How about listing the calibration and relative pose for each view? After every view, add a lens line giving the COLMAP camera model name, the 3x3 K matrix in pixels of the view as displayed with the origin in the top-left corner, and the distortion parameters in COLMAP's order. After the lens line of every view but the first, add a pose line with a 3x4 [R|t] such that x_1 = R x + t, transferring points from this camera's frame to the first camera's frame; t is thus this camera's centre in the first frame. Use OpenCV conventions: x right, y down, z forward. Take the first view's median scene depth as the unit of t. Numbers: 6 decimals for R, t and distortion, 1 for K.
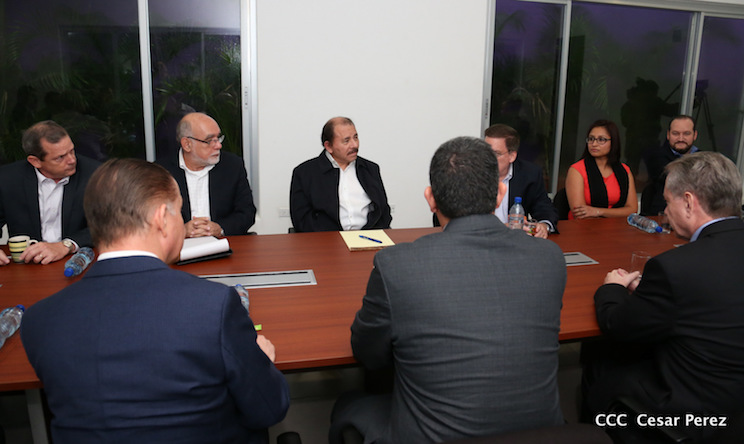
lens RADIAL K [[542.3, 0, 374.4], [0, 542.3, 218.8], [0, 0, 1]] dist [-0.048340, -0.019577]
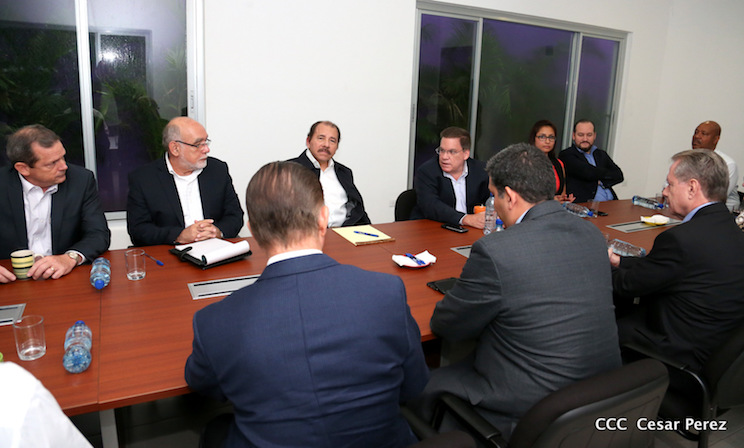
lens RADIAL K [[526.5, 0, 372.3], [0, 526.5, 221.5], [0, 0, 1]] dist [-0.063748, 0.029186]
pose [[0.961553, -0.047512, 0.270478, -0.306122], [0.044727, 0.998864, 0.016456, -0.004580], [-0.270952, -0.003726, 0.962586, -0.022819]]
